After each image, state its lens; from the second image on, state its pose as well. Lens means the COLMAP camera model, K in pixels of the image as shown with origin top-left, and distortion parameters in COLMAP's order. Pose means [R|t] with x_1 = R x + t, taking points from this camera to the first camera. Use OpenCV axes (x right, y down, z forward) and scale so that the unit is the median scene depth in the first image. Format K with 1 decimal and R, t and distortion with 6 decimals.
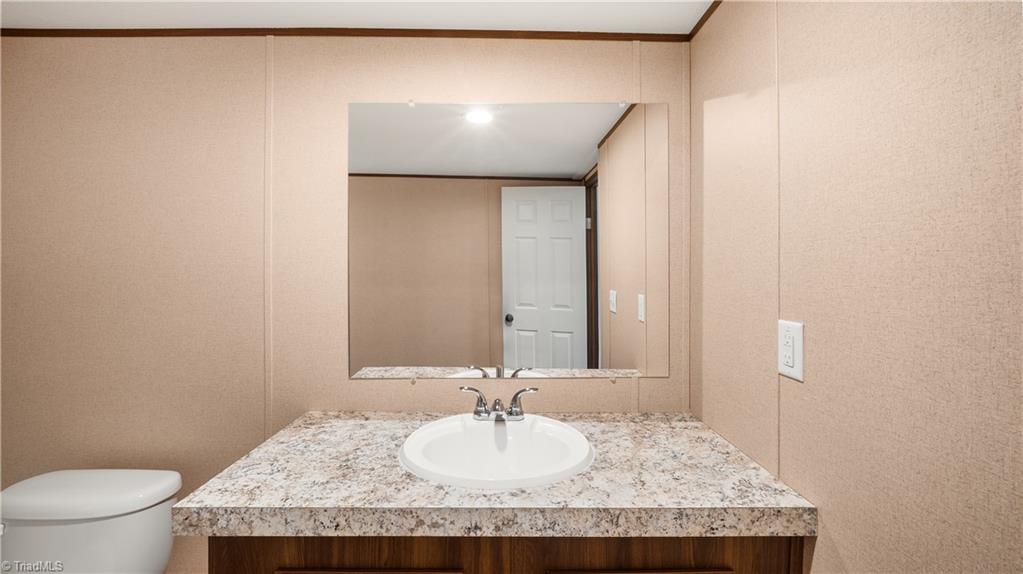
lens RADIAL K [[403.1, 0, 508.1], [0, 403.1, 282.5], [0, 0, 1]] dist [-0.010146, 0.000043]
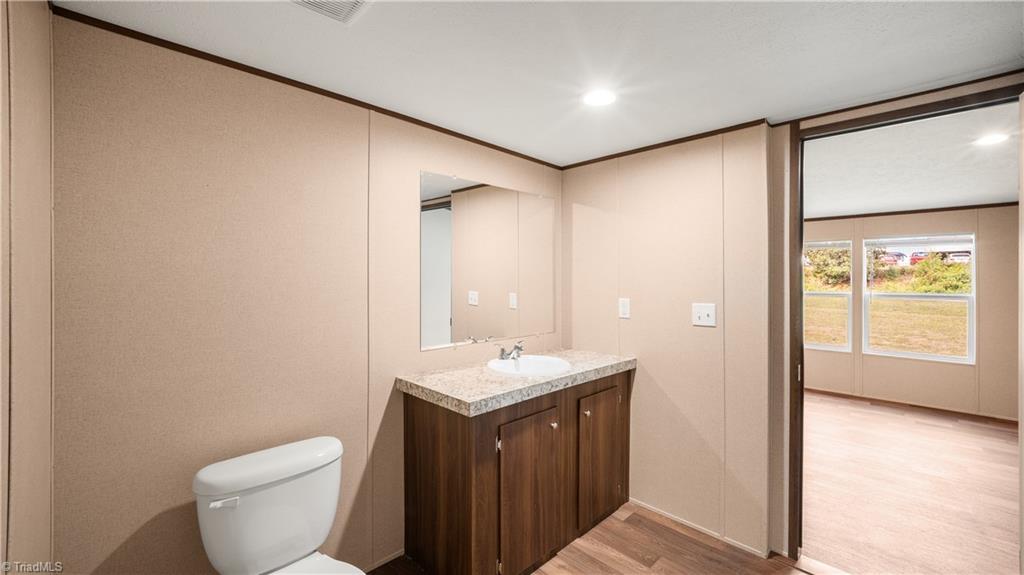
lens RADIAL K [[403.5, 0, 508.6], [0, 403.5, 282.9], [0, 0, 1]] dist [-0.010146, 0.000043]
pose [[0.726429, -0.007656, 0.687199, -2.059113], [0.010602, 0.999944, -0.000068, -0.024318], [-0.687160, 0.007335, 0.726469, -0.578813]]
